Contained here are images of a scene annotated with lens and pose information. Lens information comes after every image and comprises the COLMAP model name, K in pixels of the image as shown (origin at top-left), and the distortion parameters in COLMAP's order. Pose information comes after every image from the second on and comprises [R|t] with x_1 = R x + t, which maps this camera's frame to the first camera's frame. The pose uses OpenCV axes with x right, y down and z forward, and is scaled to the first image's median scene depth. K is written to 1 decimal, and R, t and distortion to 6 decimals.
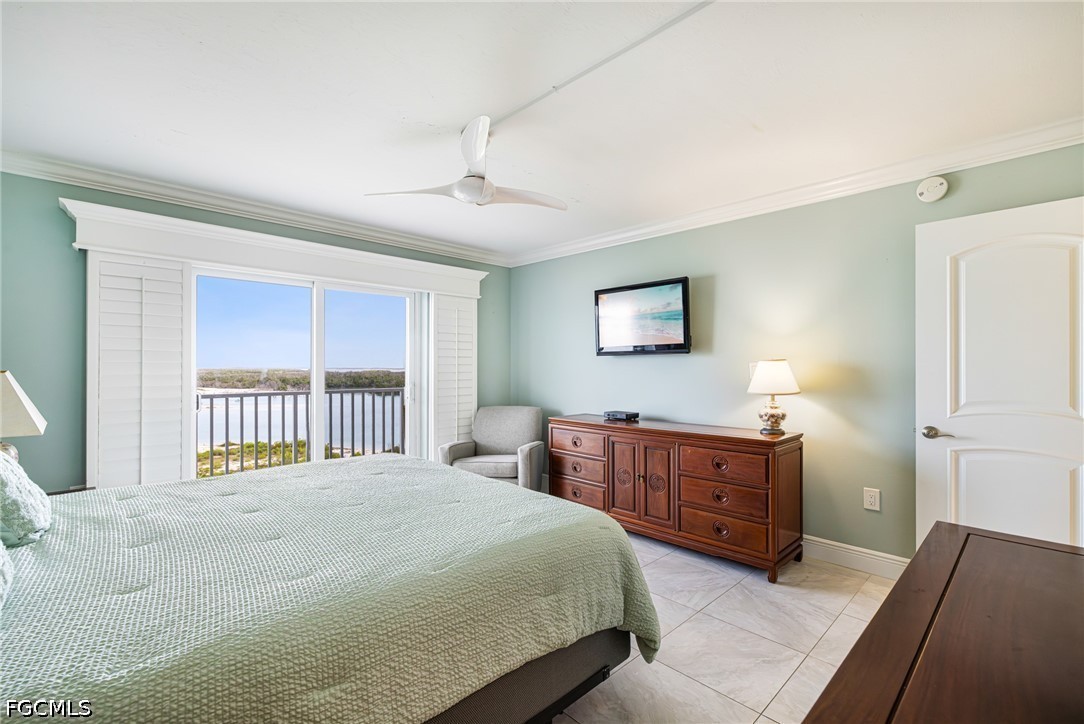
lens RADIAL K [[473.0, 0, 546.0], [0, 473.0, 362.9], [0, 0, 1]] dist [0.003841, 0.002078]
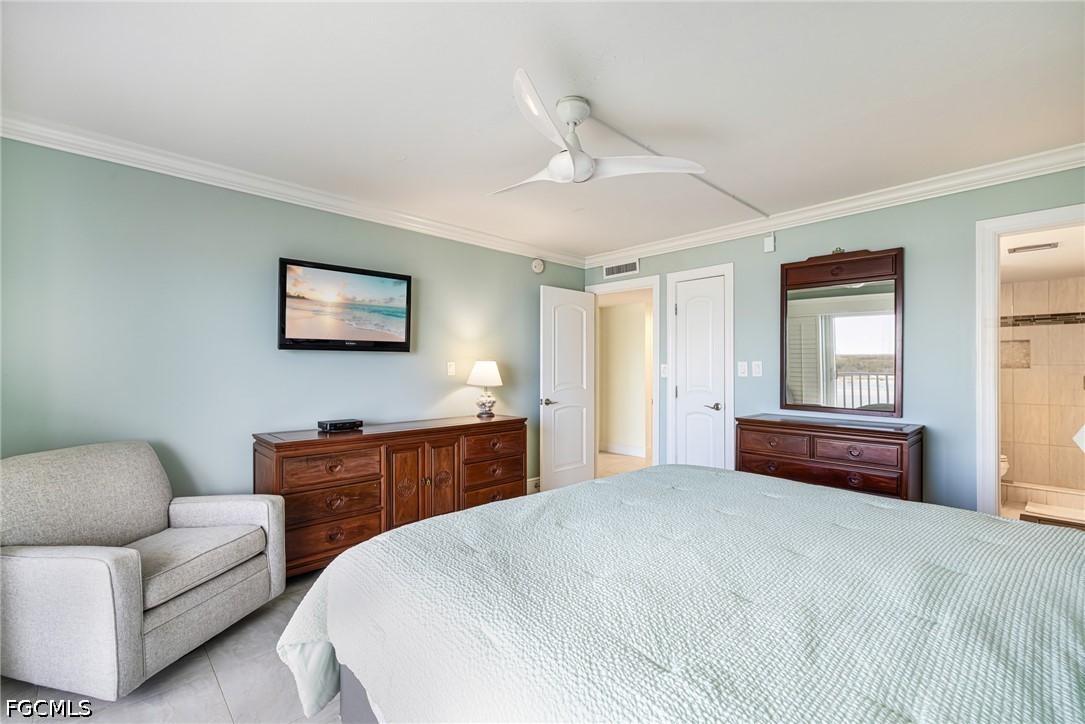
lens RADIAL K [[473.5, 0, 544.4], [0, 473.5, 365.9], [0, 0, 1]] dist [0.003841, 0.002078]
pose [[-0.011523, -0.002239, 0.999931, -0.704258], [-0.005053, 0.999985, 0.002181, 0.005101], [-0.999921, -0.005027, -0.011534, 0.720219]]
